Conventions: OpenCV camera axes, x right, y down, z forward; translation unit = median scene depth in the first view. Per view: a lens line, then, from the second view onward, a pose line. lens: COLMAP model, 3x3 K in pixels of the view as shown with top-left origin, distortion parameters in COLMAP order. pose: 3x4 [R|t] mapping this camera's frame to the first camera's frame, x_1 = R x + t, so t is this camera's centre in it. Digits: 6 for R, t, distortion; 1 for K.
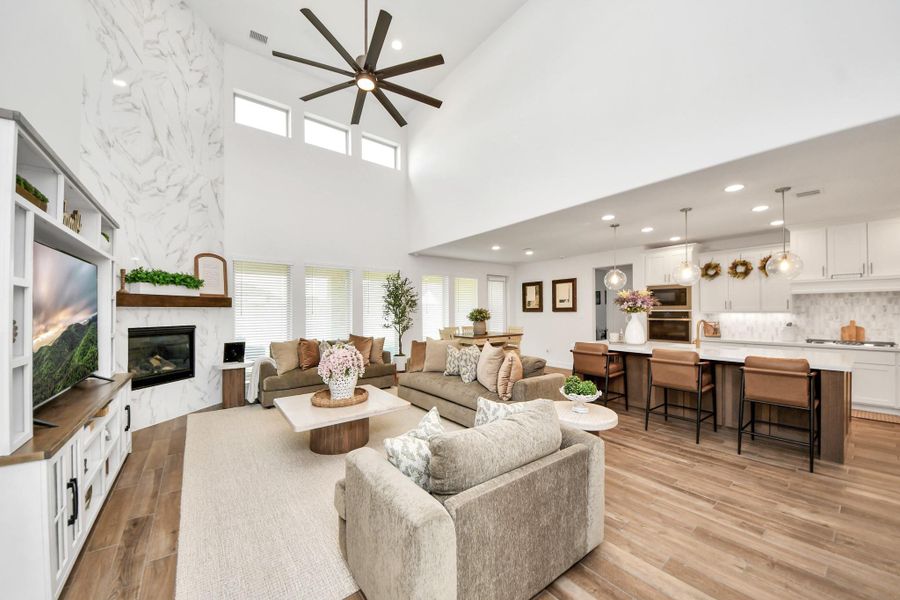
lens RADIAL K [[324.6, 0, 455.2], [0, 324.6, 305.7], [0, 0, 1]] dist [0.005360, -0.007306]
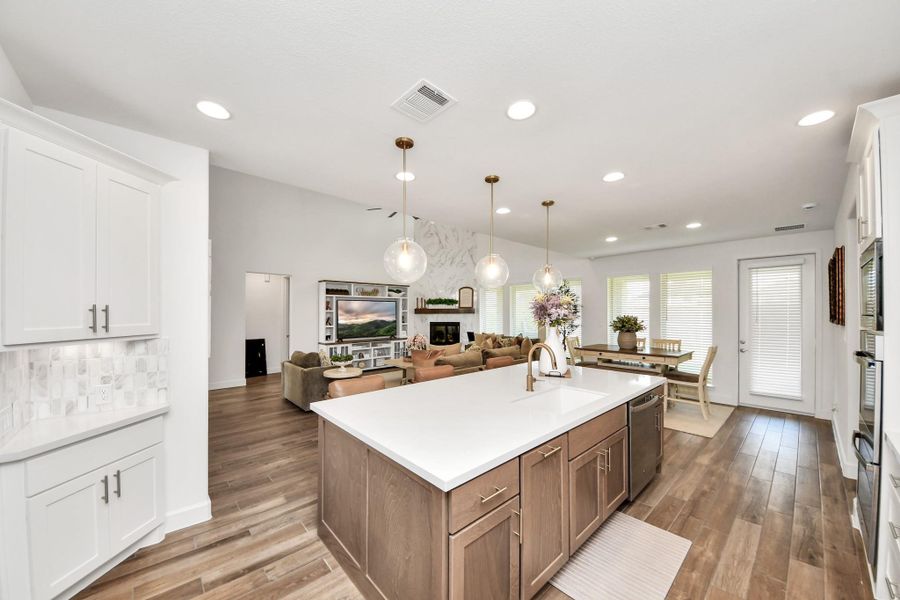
lens RADIAL K [[324.6, 0, 445.9], [0, 324.6, 302.8], [0, 0, 1]] dist [0.005360, -0.007306]
pose [[0.071165, -0.024499, -0.997164, 1.041047], [0.012924, 0.999637, -0.023637, -0.012563], [0.997381, -0.011205, 0.071456, 0.621800]]
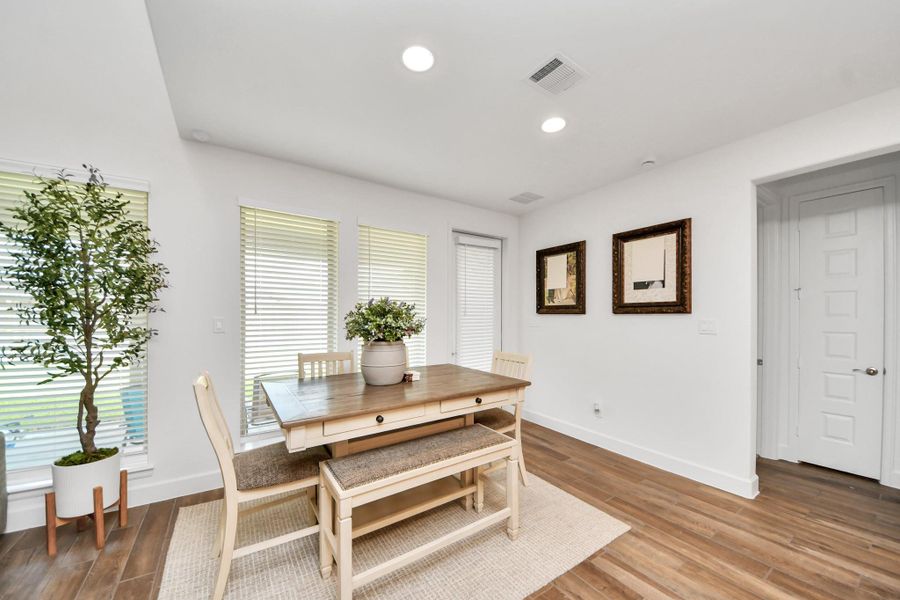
lens RADIAL K [[324.6, 0, 451.3], [0, 324.6, 314.6], [0, 0, 1]] dist [0.005360, -0.007306]
pose [[0.998985, -0.003085, -0.044930, 0.175787], [0.003997, 0.999788, 0.020212, 0.016185], [0.044858, -0.020371, 0.998786, 0.873784]]
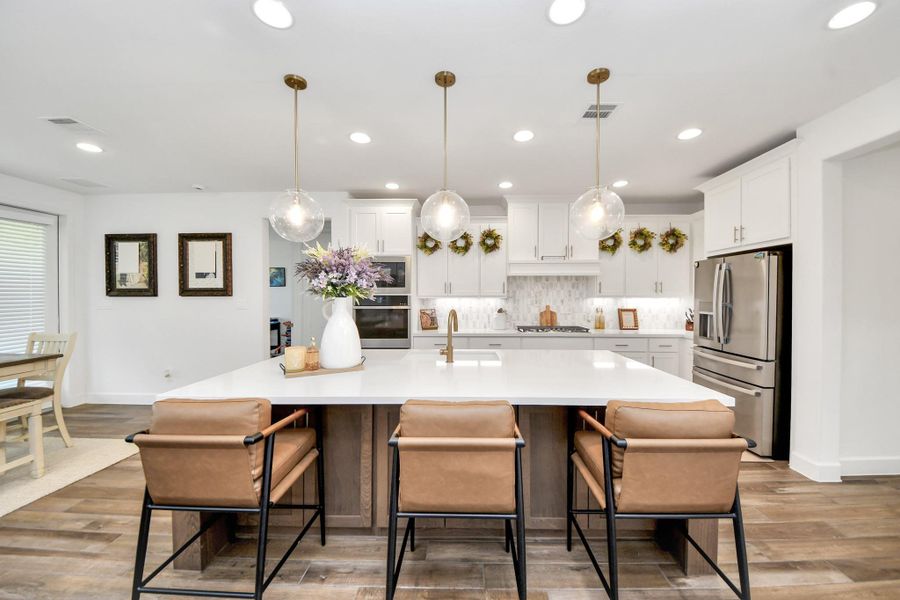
lens RADIAL K [[324.6, 0, 460.1], [0, 324.6, 302.7], [0, 0, 1]] dist [0.005360, -0.007306]
pose [[0.624010, -0.012221, 0.781321, 0.260643], [-0.015249, 0.999497, 0.027812, 0.012077], [-0.781267, -0.029269, 0.623510, 0.508079]]
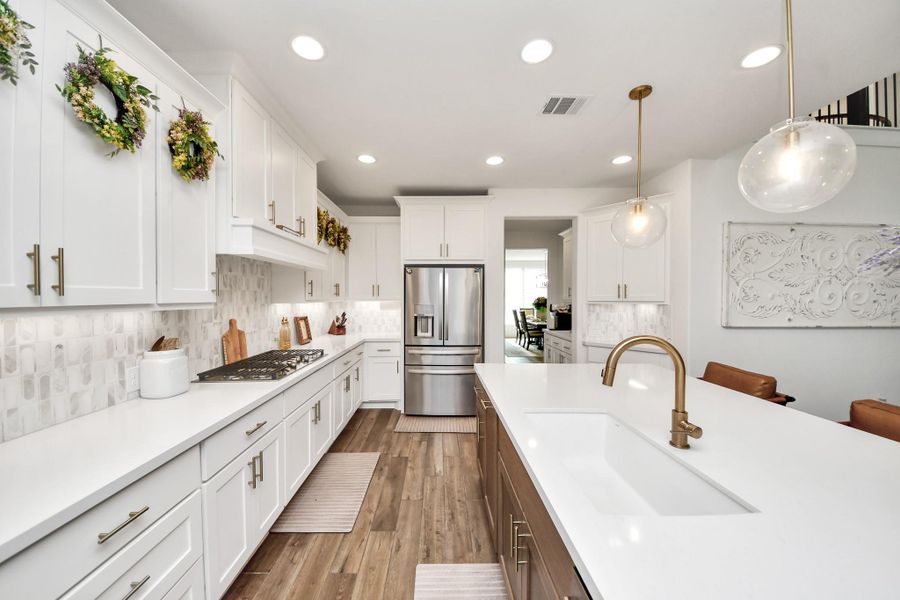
lens RADIAL K [[324.6, 0, 434.6], [0, 324.6, 302.3], [0, 0, 1]] dist [0.005360, -0.007306]
pose [[-0.793926, -0.007690, 0.607965, 0.581724], [-0.008987, 0.999959, 0.000913, 0.013296], [-0.607948, -0.004739, -0.793963, 1.034030]]
